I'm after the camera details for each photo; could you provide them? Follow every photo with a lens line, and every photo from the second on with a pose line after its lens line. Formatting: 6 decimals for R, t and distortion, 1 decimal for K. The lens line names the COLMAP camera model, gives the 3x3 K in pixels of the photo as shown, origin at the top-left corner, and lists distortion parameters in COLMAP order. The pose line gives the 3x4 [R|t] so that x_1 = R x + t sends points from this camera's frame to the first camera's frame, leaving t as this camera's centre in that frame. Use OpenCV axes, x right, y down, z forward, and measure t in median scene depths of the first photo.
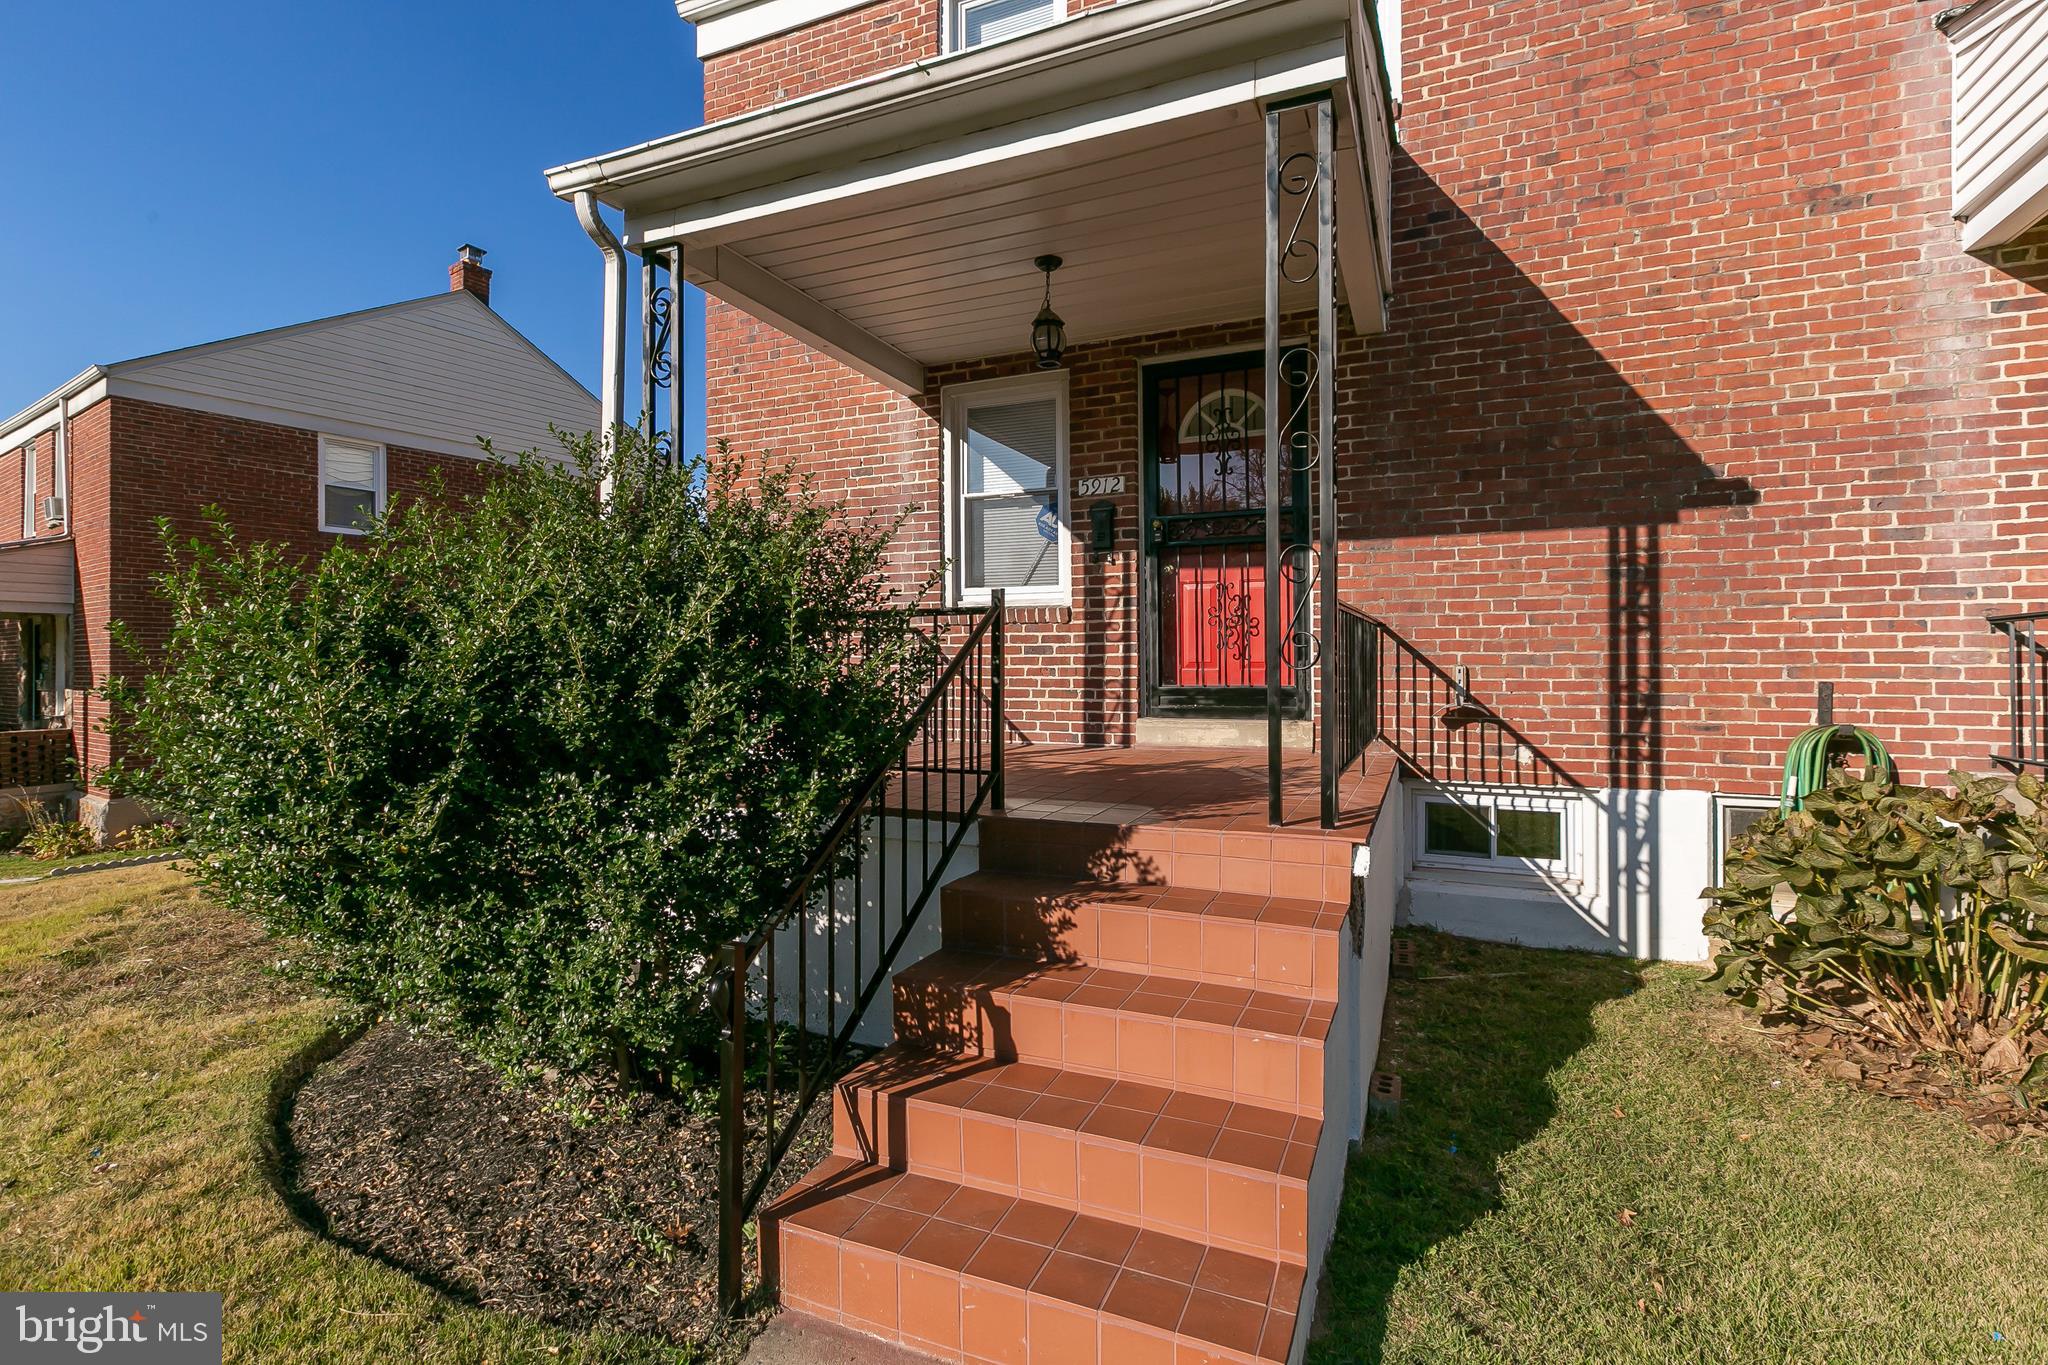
lens RADIAL K [[960.0, 0, 1022.1], [0, 960.0, 666.2], [0, 0, 1]] dist [-0.001467, 0.000281]
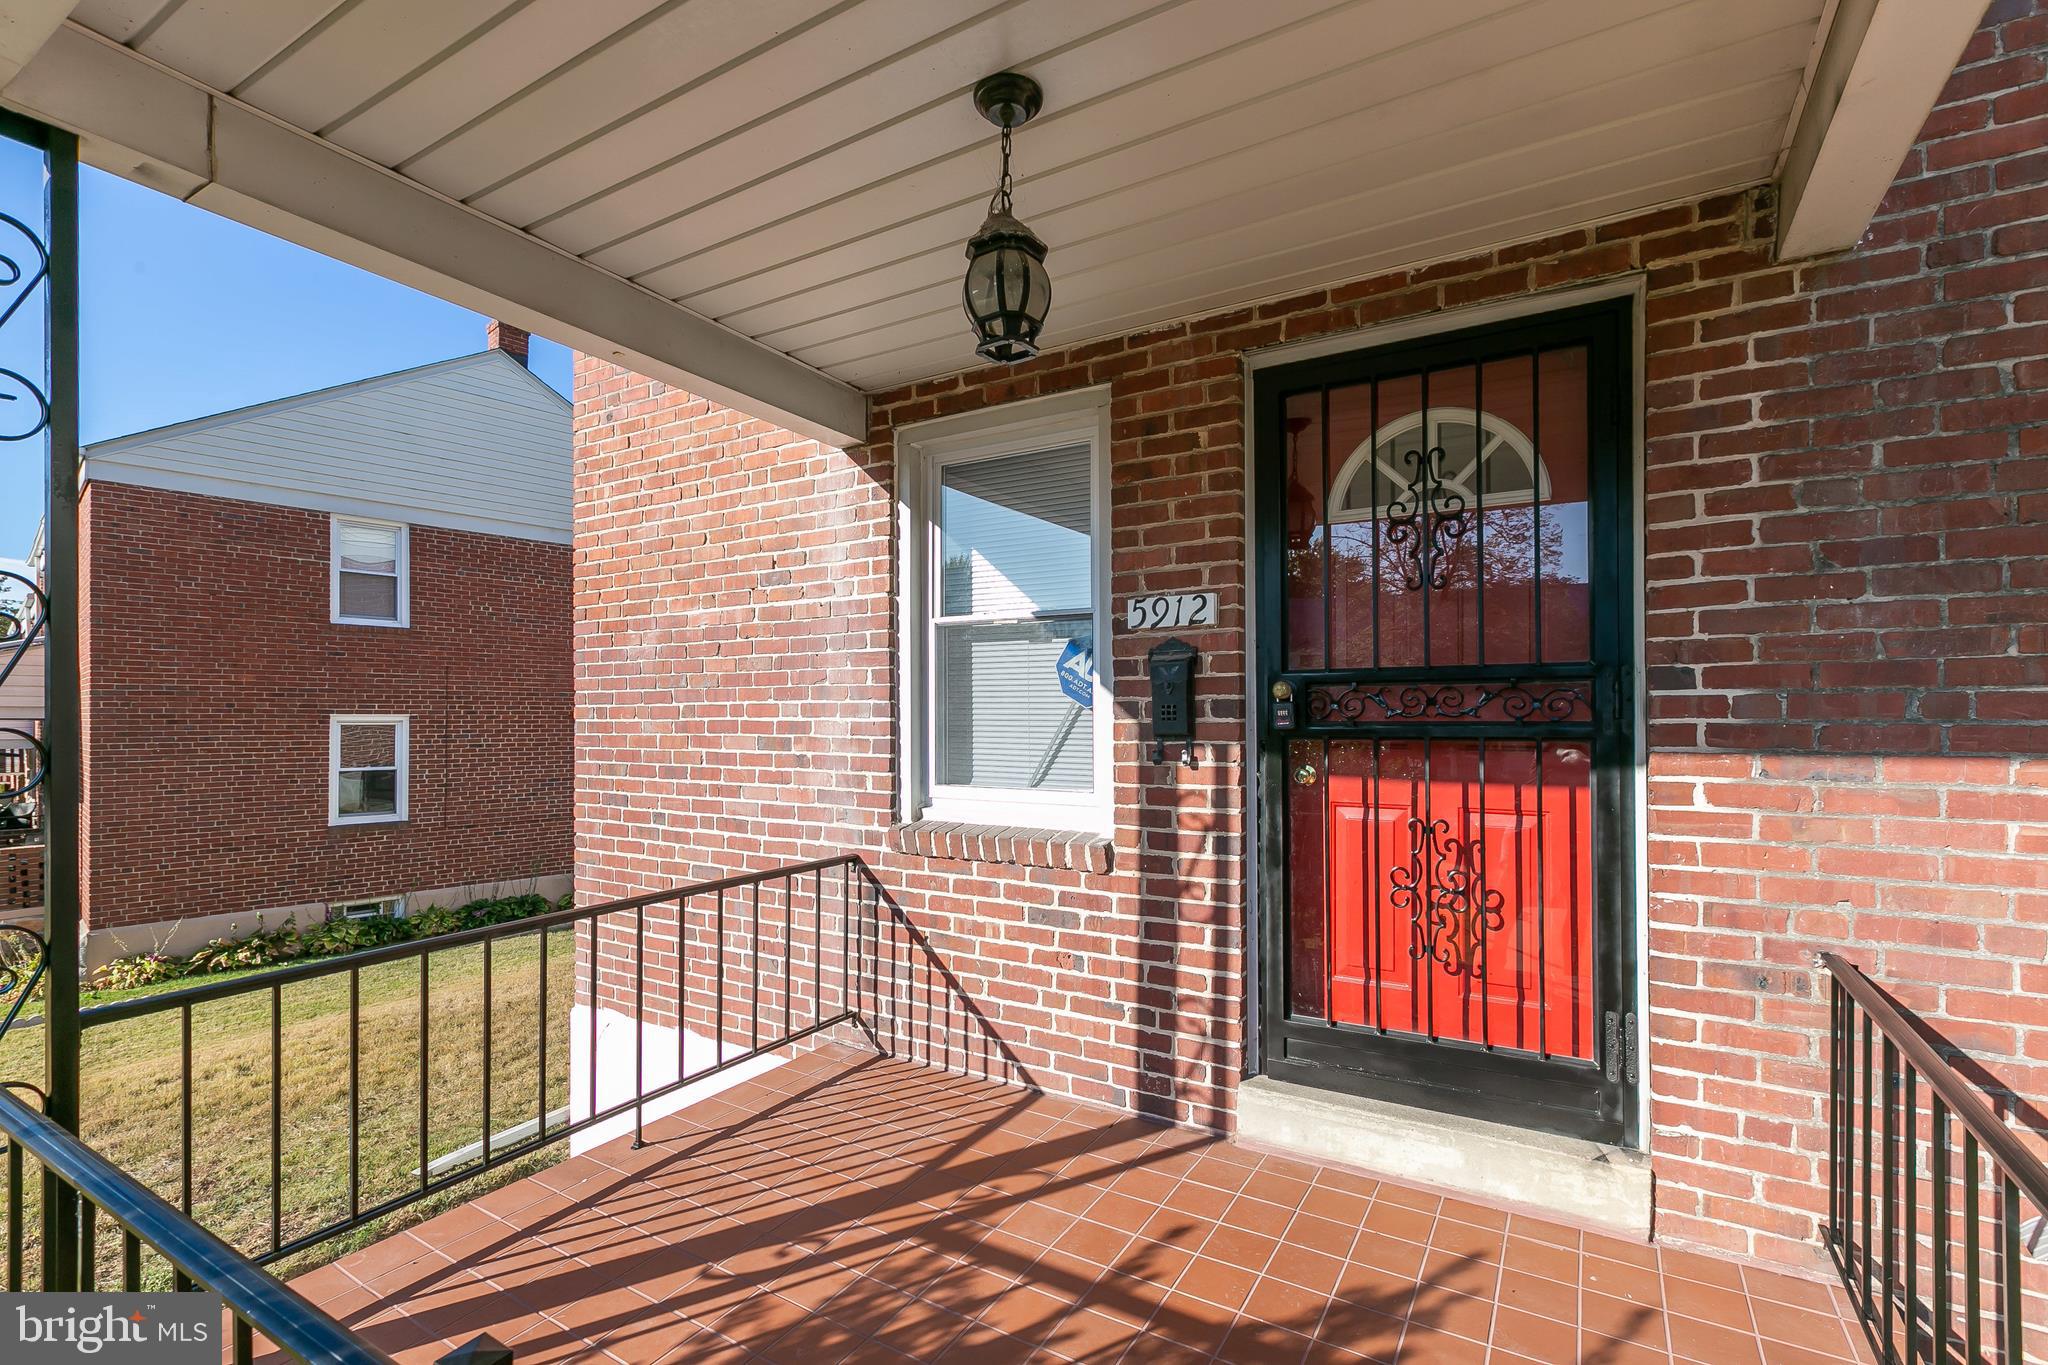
lens RADIAL K [[960.0, 0, 1028.0], [0, 960.0, 730.2], [0, 0, 1]] dist [-0.001467, 0.000281]
pose [[0.992469, 0.002006, -0.122481, 0.068899], [-0.000862, 0.999956, 0.009387, -0.127769], [0.122494, -0.009211, 0.992426, 0.479930]]
